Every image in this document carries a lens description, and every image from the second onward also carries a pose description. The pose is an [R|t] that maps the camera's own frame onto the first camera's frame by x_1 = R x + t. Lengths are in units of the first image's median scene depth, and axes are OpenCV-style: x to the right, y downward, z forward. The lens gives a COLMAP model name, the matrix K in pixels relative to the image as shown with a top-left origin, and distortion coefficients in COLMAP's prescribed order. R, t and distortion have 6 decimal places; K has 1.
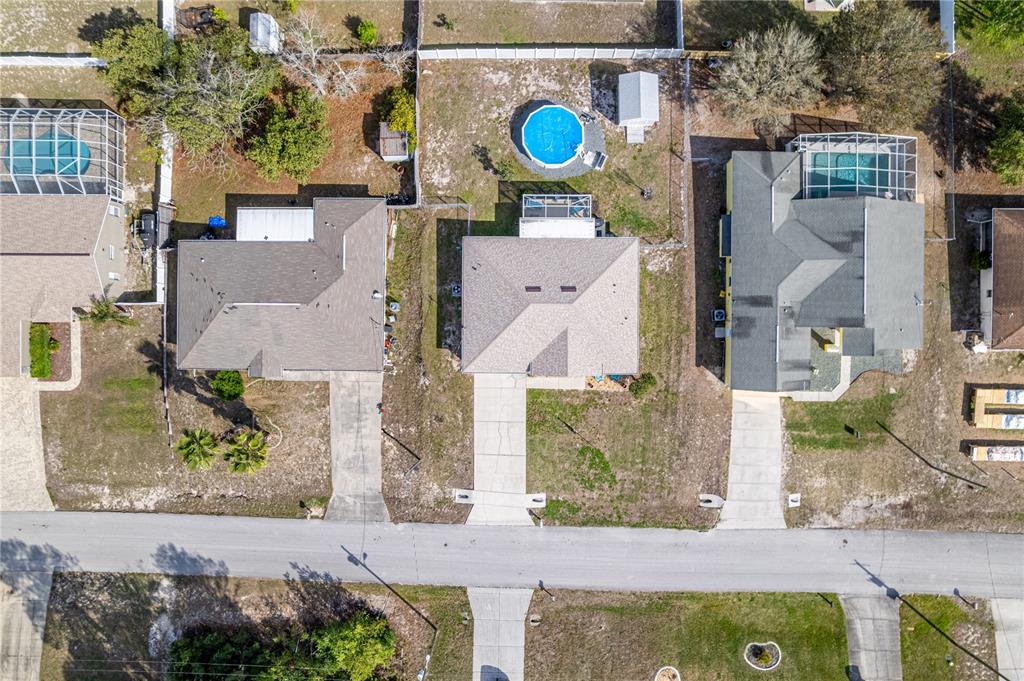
lens RADIAL K [[657.0, 0, 518.2], [0, 657.0, 336.7], [0, 0, 1]] dist [-0.076137, 0.070199]
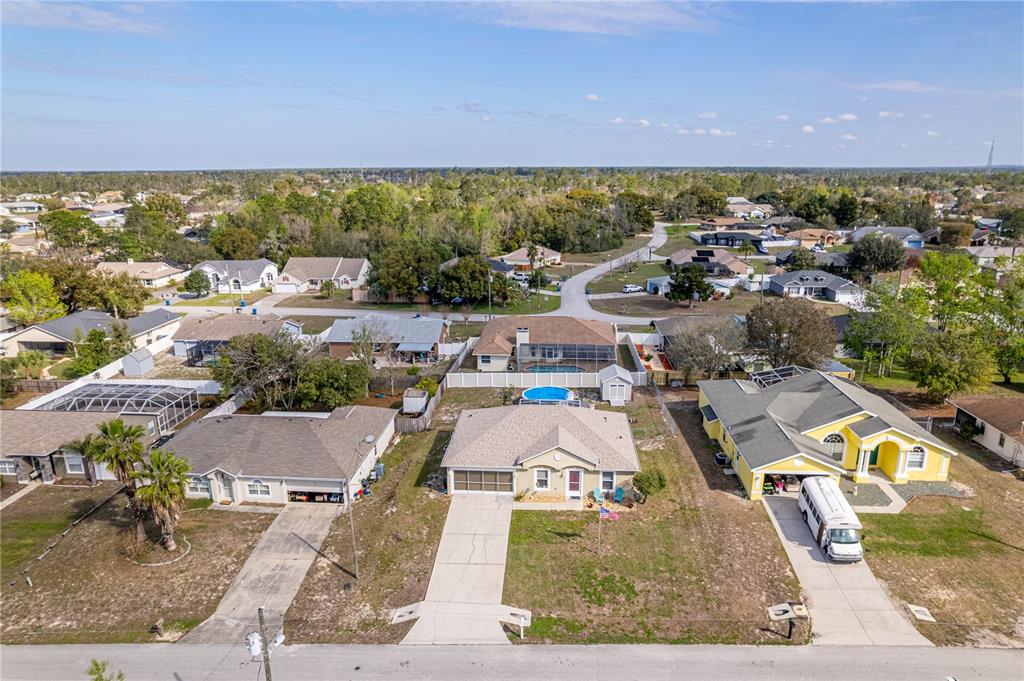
lens RADIAL K [[657.0, 0, 518.2], [0, 657.0, 336.7], [0, 0, 1]] dist [-0.076137, 0.070199]
pose [[0.998384, 0.019499, -0.053385, 0.059141], [-0.056551, 0.247093, -0.967340, 0.811713], [-0.005671, 0.968796, 0.247796, 0.577499]]
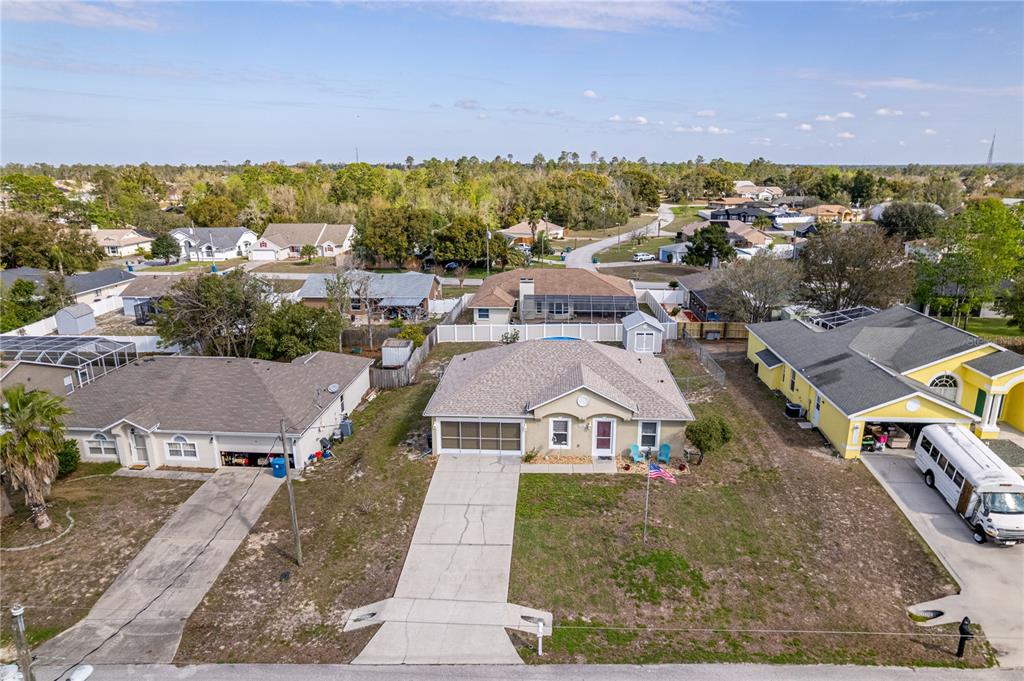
lens RADIAL K [[657.0, 0, 518.2], [0, 657.0, 336.7], [0, 0, 1]] dist [-0.076137, 0.070199]
pose [[0.998587, 0.018936, -0.049655, 0.037999], [-0.052814, 0.249835, -0.966847, 0.624288], [-0.005902, 0.968103, 0.250482, 0.717936]]
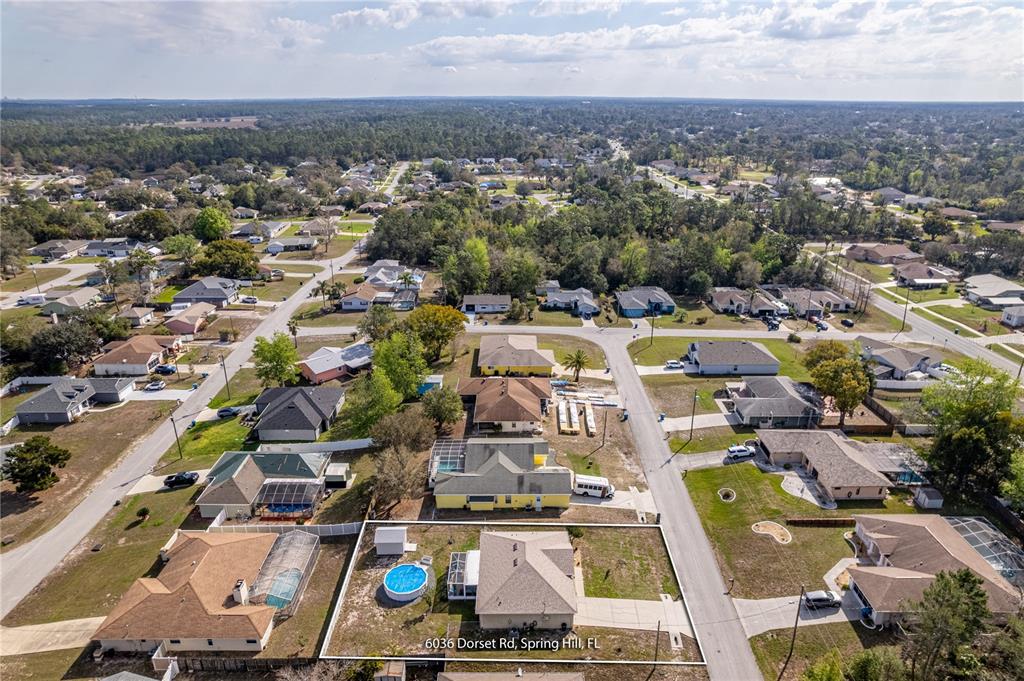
lens RADIAL K [[657.0, 0, 518.2], [0, 657.0, 336.7], [0, 0, 1]] dist [-0.076137, 0.070199]
pose [[-0.014065, -0.339528, 0.940491, -1.073083], [0.999869, -0.012347, 0.010495, -0.068008], [0.008049, 0.940515, 0.339657, 0.019088]]
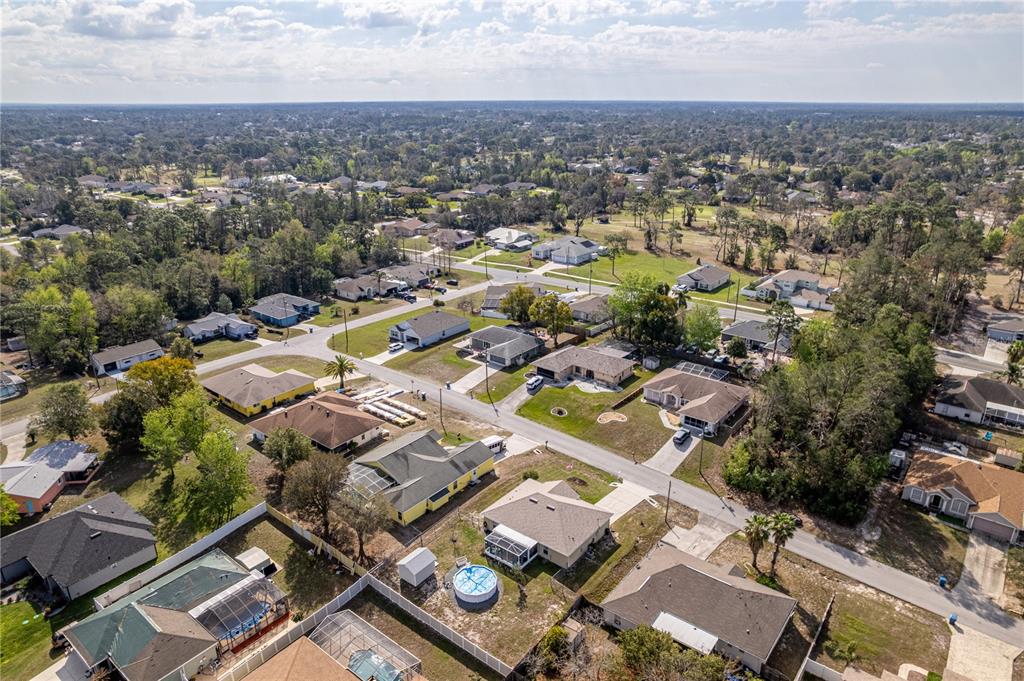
lens RADIAL K [[657.0, 0, 518.2], [0, 657.0, 336.7], [0, 0, 1]] dist [-0.076137, 0.070199]
pose [[-0.790443, -0.202060, 0.578249, -0.712556], [0.612396, -0.280869, 0.738975, -1.116017], [0.013095, 0.938235, 0.345751, 0.009236]]
